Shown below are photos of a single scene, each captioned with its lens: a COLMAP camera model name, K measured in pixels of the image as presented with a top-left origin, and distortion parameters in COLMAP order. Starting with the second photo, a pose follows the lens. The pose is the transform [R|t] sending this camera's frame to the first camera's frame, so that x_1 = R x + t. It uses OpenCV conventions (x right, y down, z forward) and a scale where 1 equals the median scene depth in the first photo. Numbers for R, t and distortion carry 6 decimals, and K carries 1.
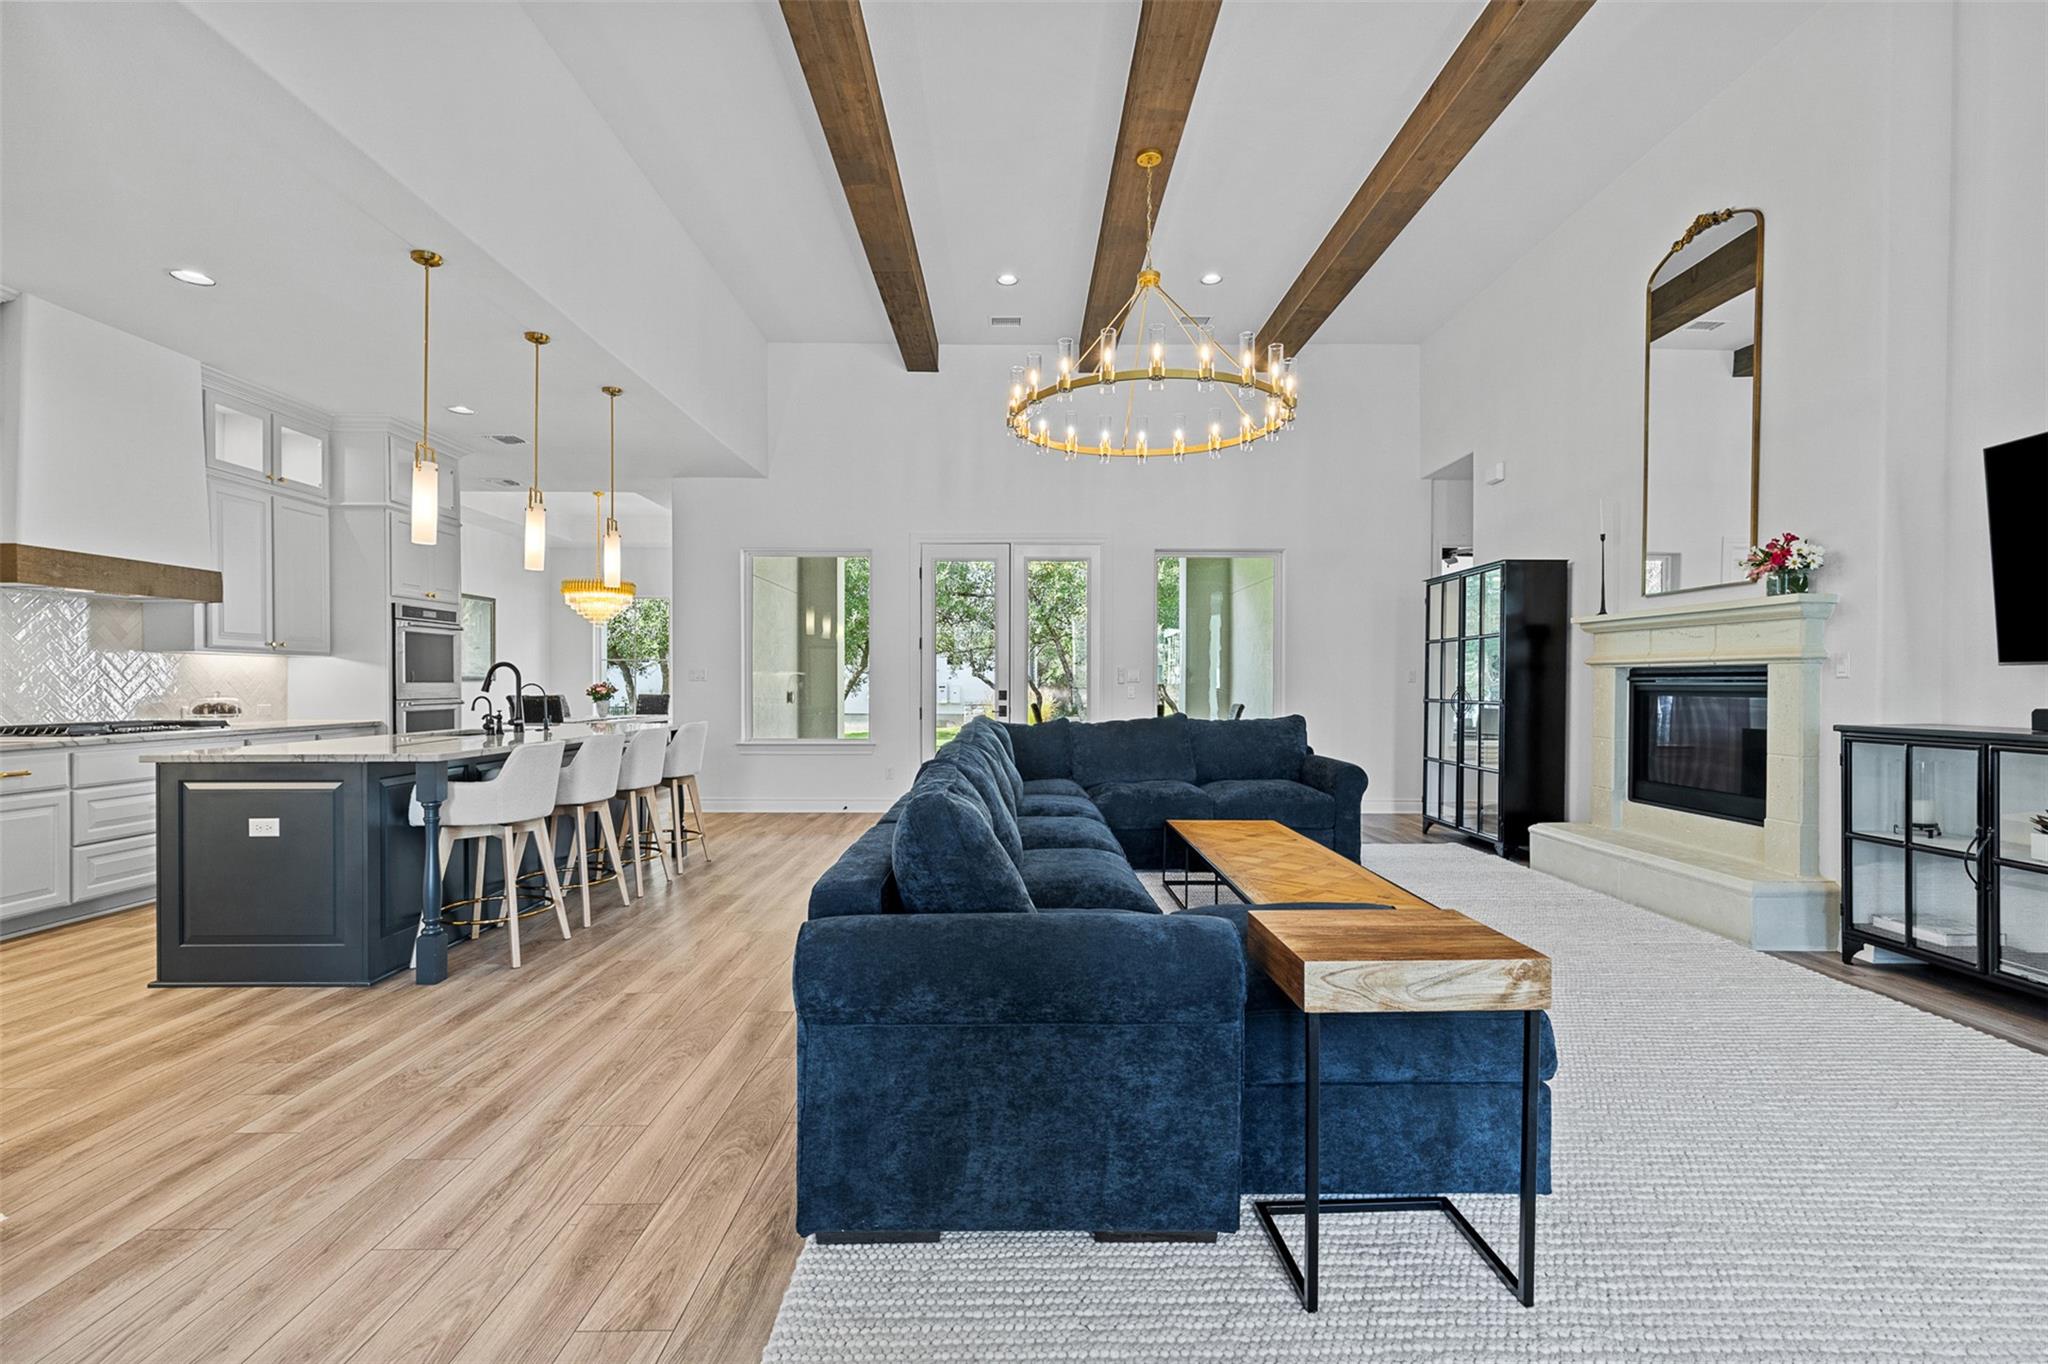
lens RADIAL K [[915.3, 0, 1021.1], [0, 915.3, 691.3], [0, 0, 1]] dist [0.003877, -0.000219]
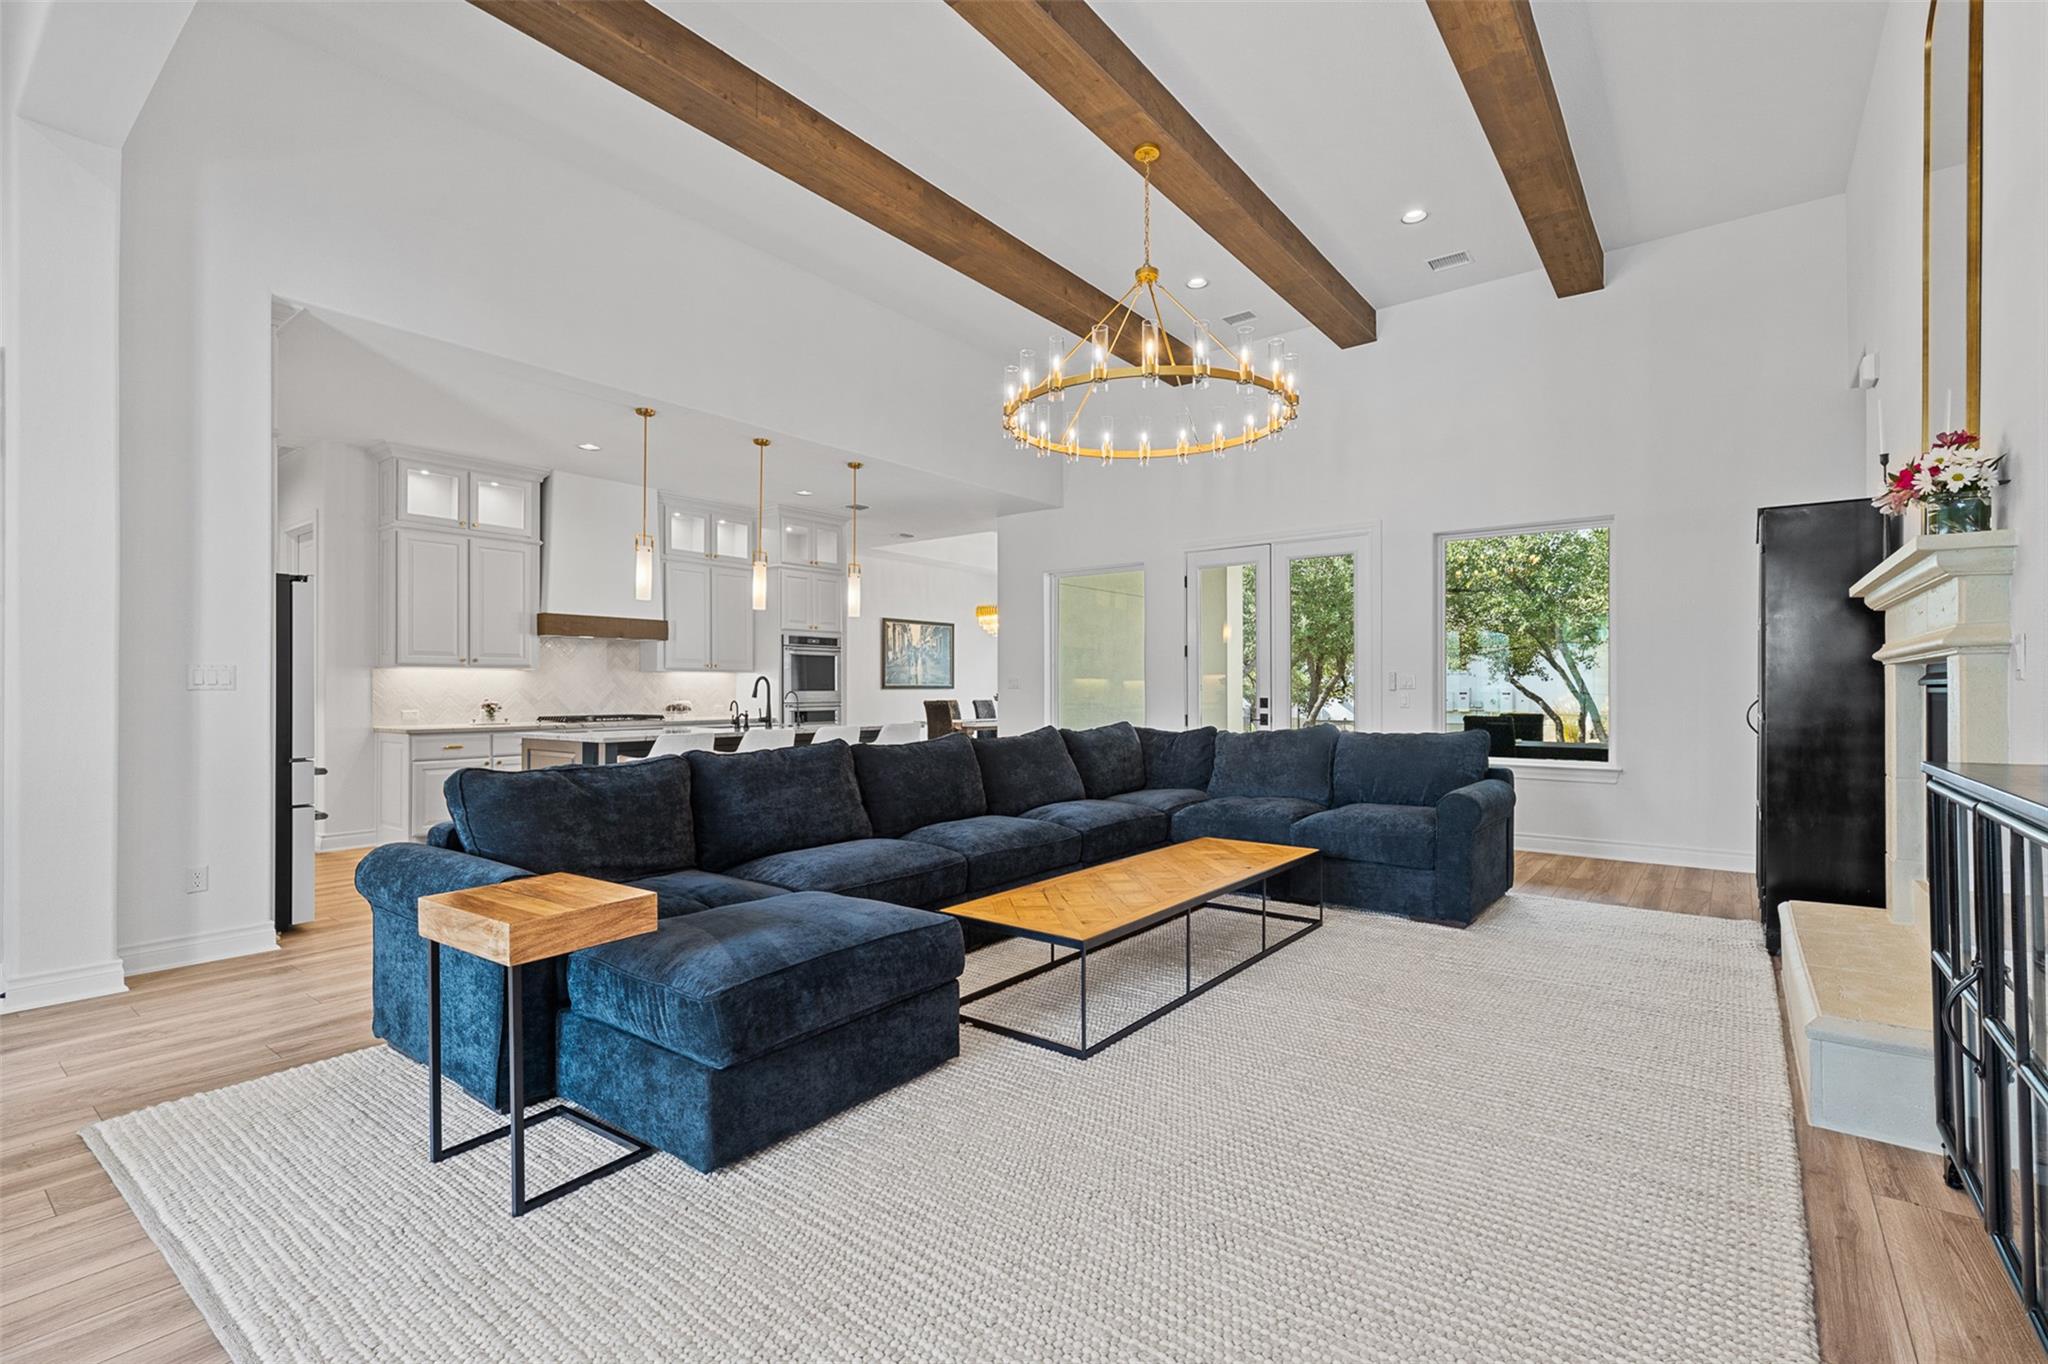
lens RADIAL K [[915.3, 0, 1025.1], [0, 915.3, 688.0], [0, 0, 1]] dist [0.003877, -0.000219]
pose [[0.789425, -0.003020, -0.613839, 0.554166], [-0.003507, 0.999949, -0.009430, -0.002317], [0.613837, 0.009597, 0.789375, 0.138322]]
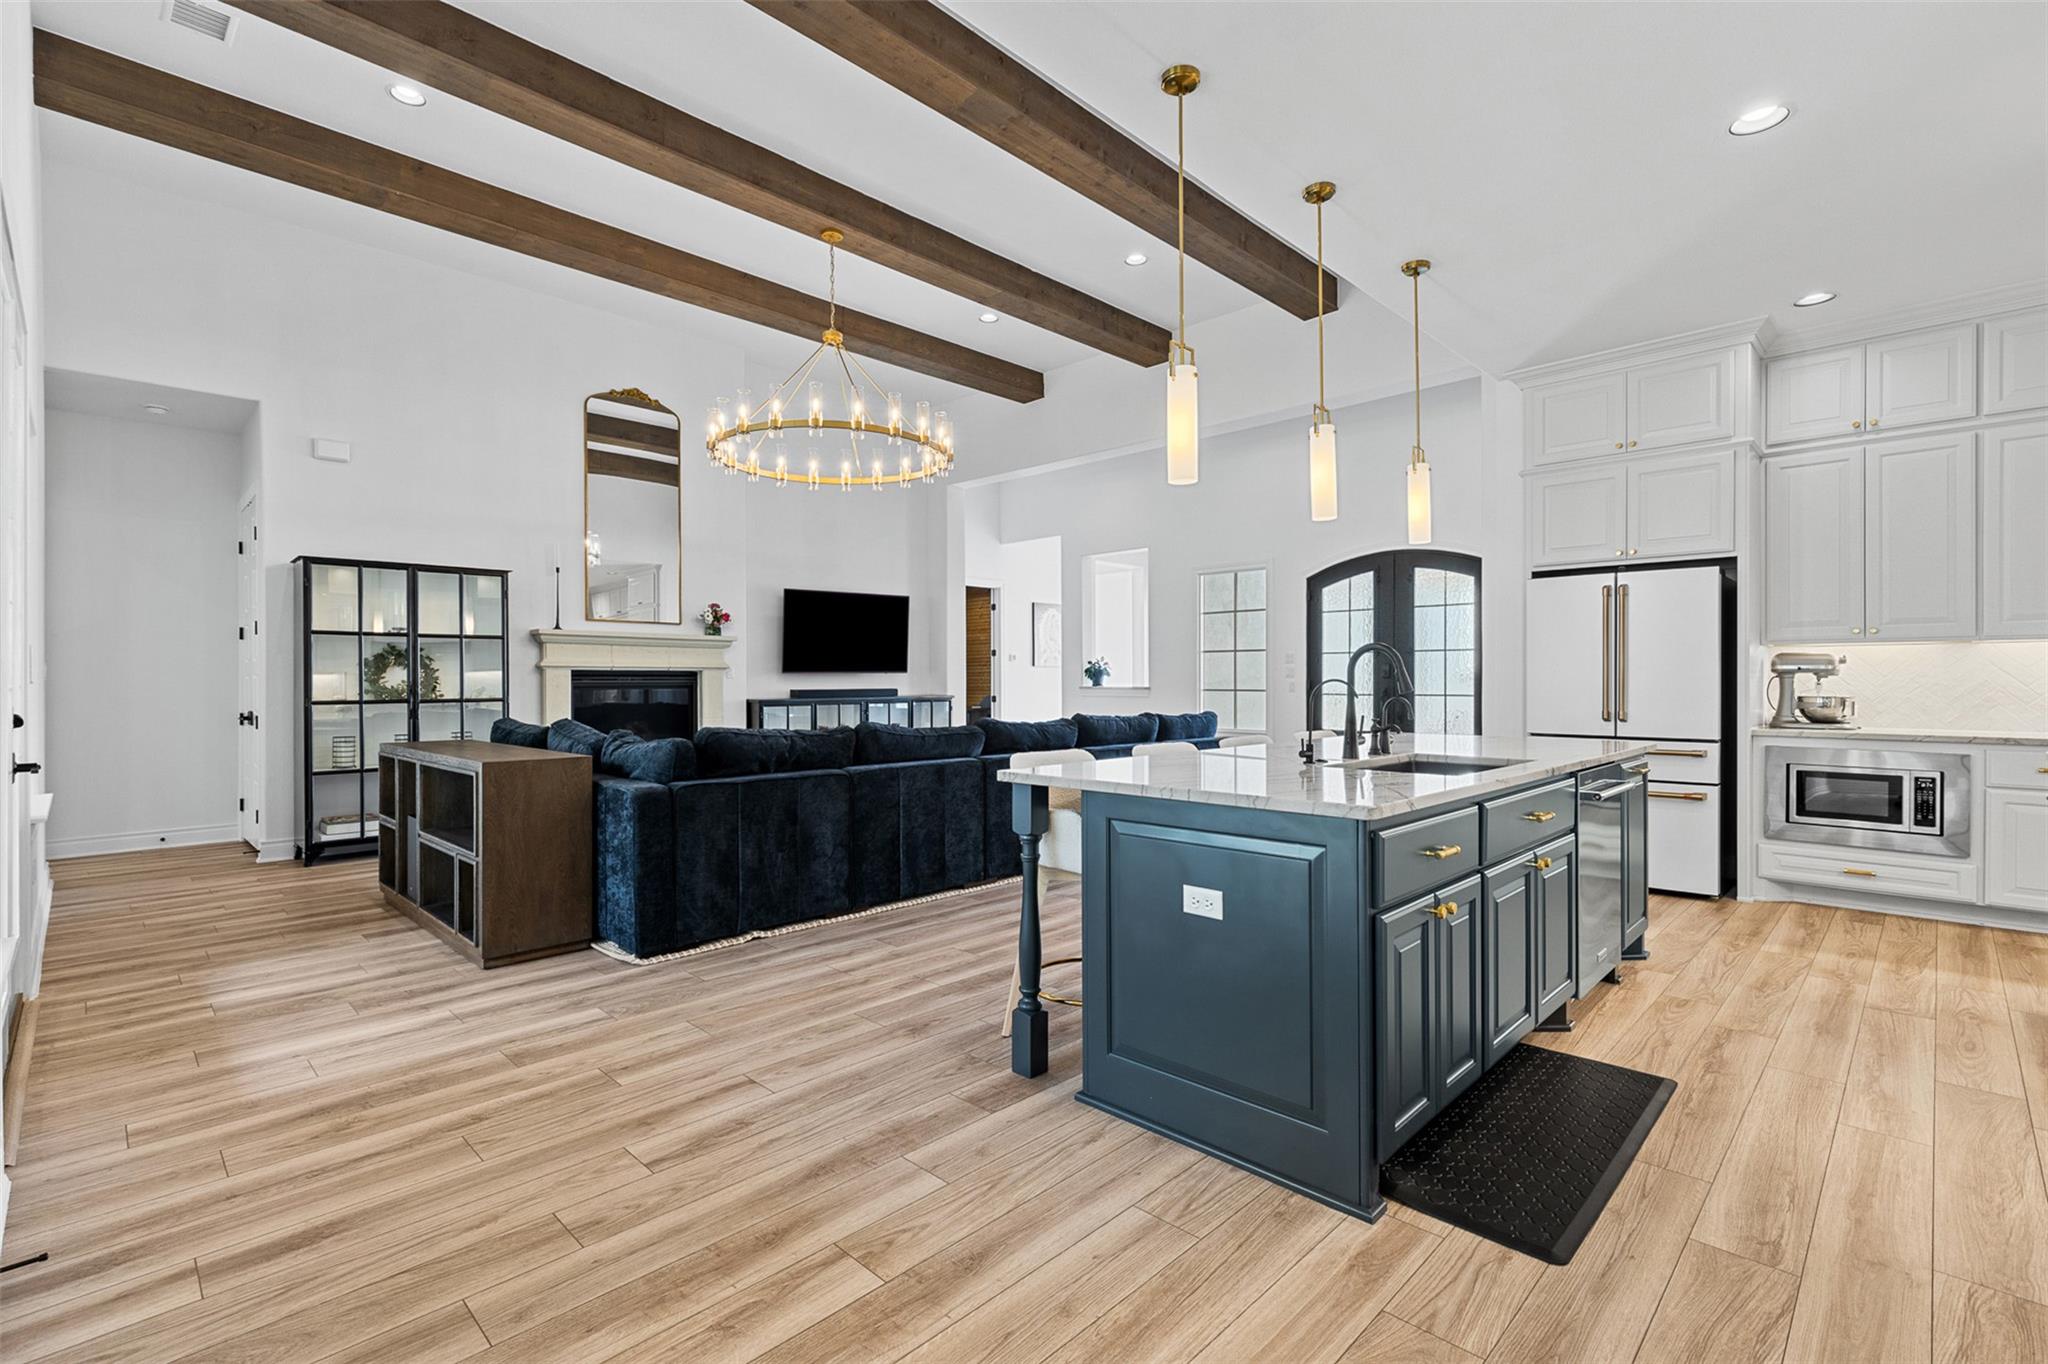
lens RADIAL K [[915.3, 0, 1020.3], [0, 915.3, 682.9], [0, 0, 1]] dist [0.003877, -0.000219]
pose [[-0.710009, -0.000253, 0.704193, -0.757974], [0.008939, 0.999916, 0.009372, -0.012656], [-0.704136, 0.012949, -0.709947, 1.466244]]
